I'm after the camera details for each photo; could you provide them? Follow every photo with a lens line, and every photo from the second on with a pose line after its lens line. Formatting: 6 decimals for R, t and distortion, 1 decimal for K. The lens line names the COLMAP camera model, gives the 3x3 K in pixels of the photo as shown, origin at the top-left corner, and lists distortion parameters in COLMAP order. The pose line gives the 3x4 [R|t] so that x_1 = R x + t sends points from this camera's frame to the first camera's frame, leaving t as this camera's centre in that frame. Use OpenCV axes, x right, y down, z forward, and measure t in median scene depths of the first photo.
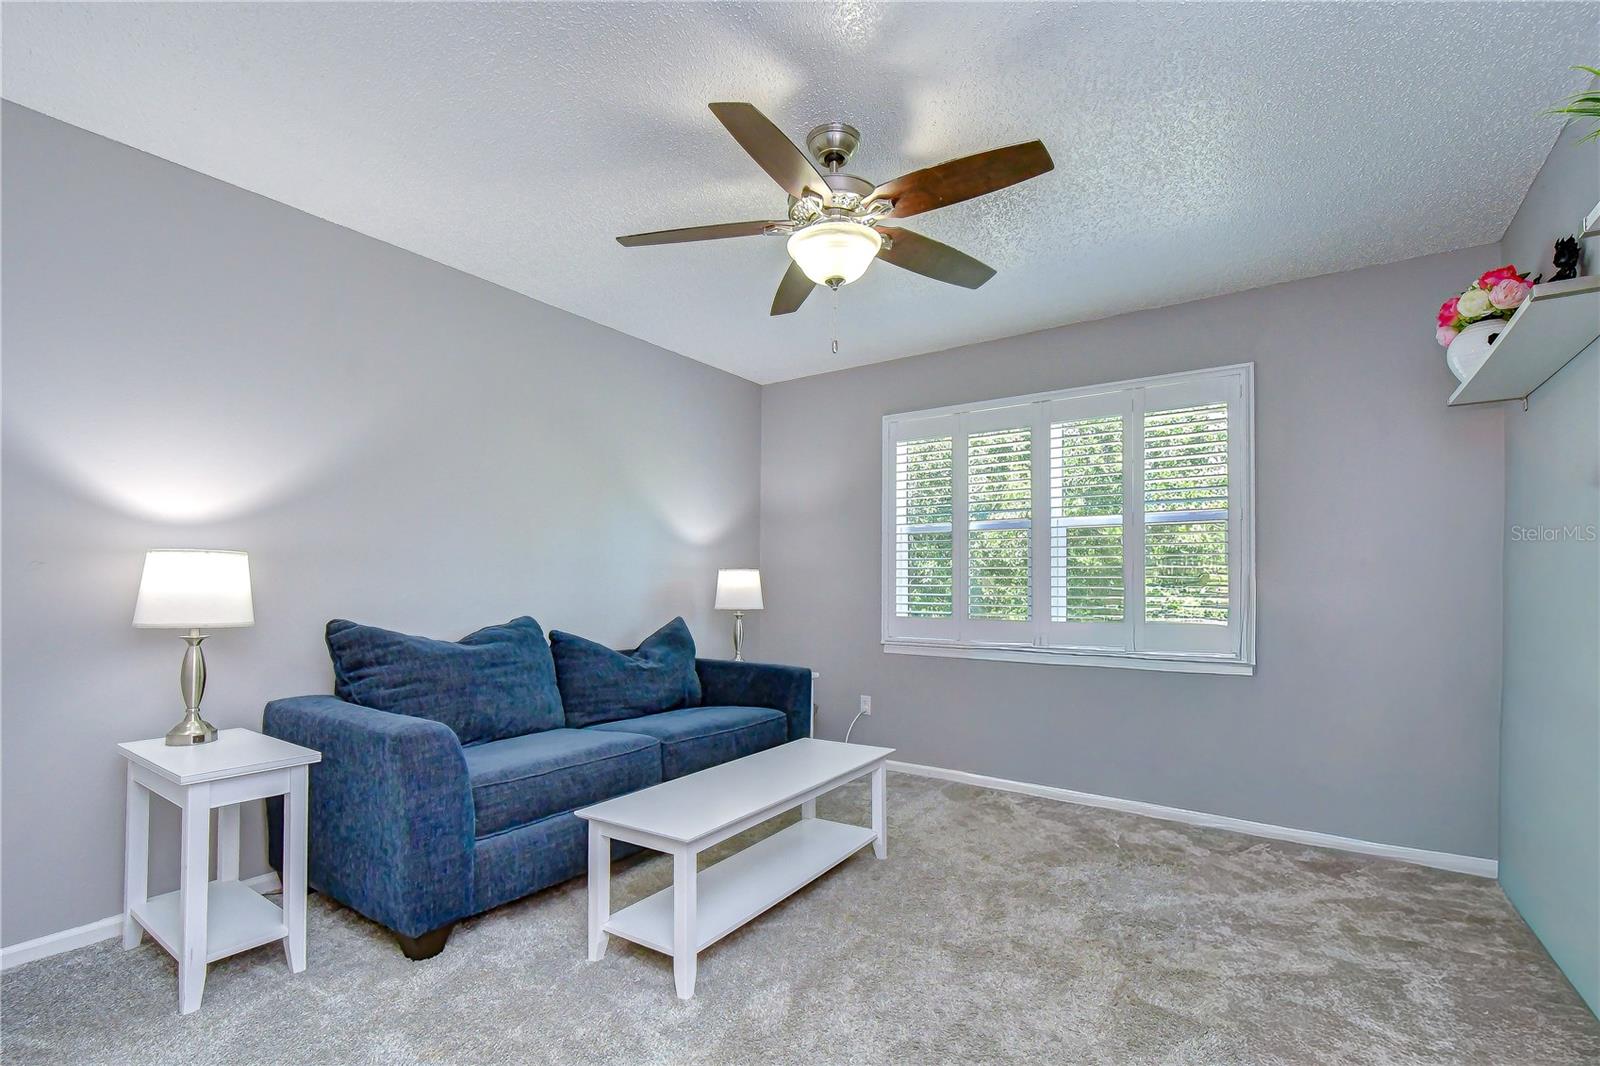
lens RADIAL K [[698.7, 0, 804.2], [0, 698.7, 585.3], [0, 0, 1]] dist [0.001303, -0.003746]
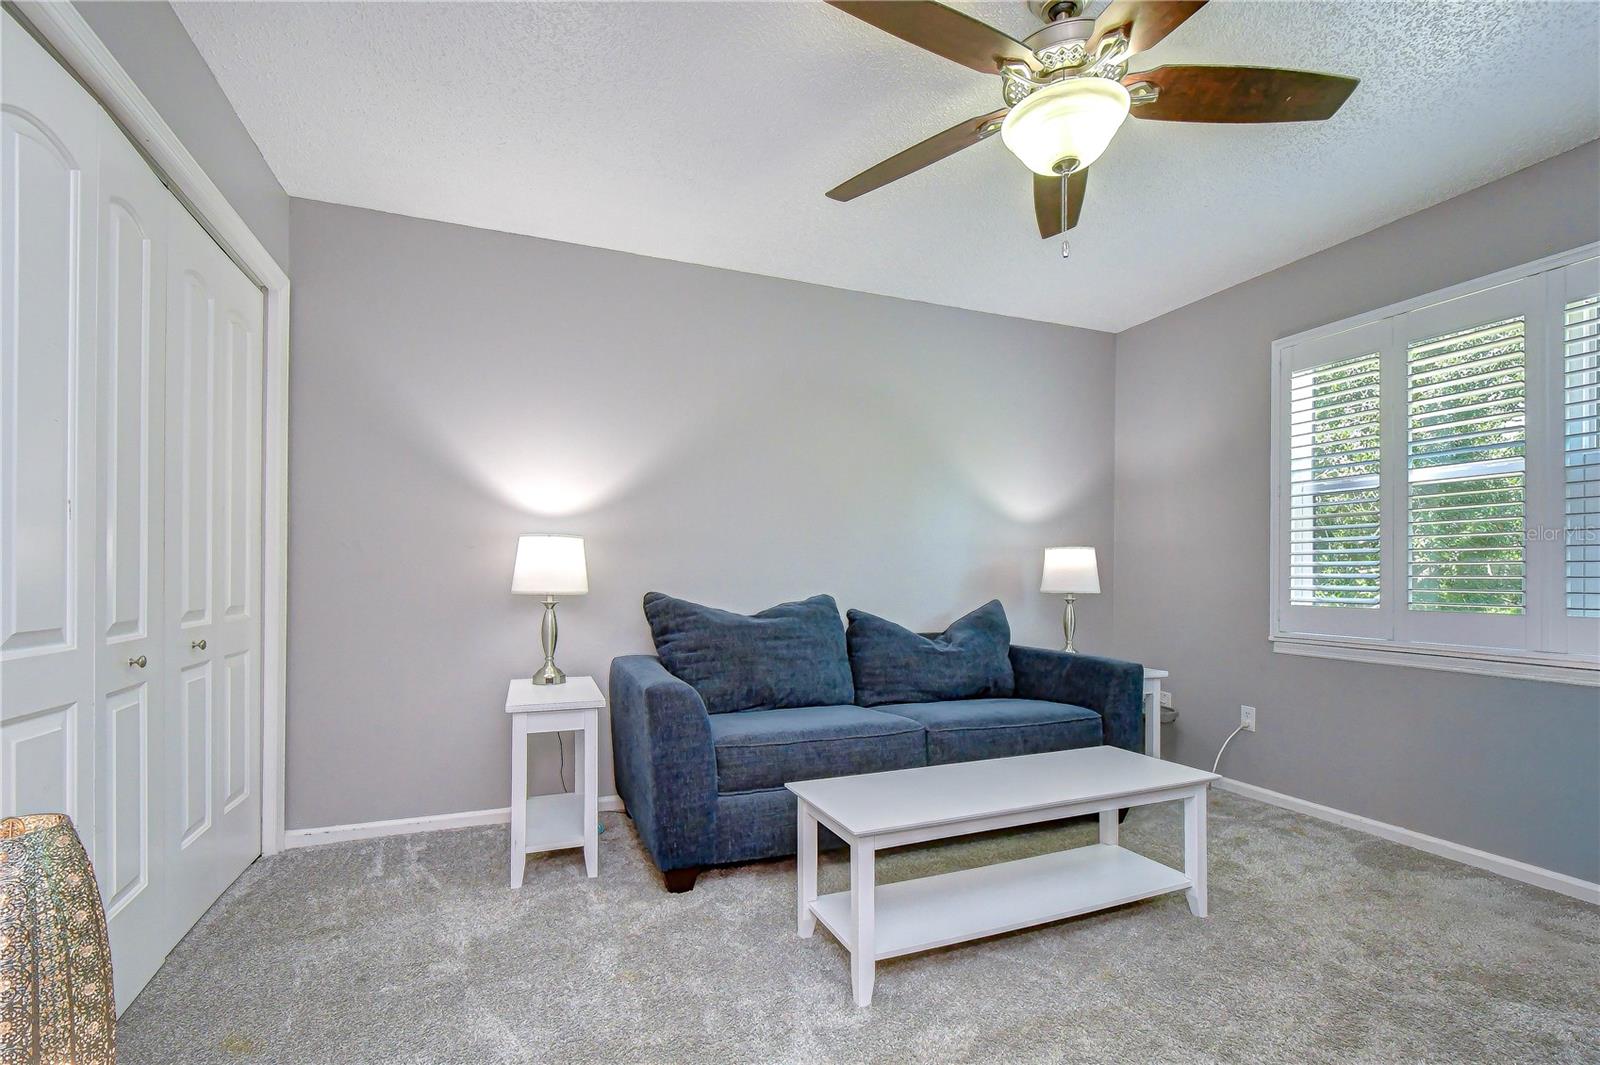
lens RADIAL K [[698.7, 0, 804.2], [0, 698.7, 584.8], [0, 0, 1]] dist [0.001303, -0.003746]
pose [[0.833391, 0.005267, -0.552659, 0.182860], [0.001858, 0.999922, 0.012332, 0.020413], [0.552681, -0.011304, 0.833316, 0.137615]]
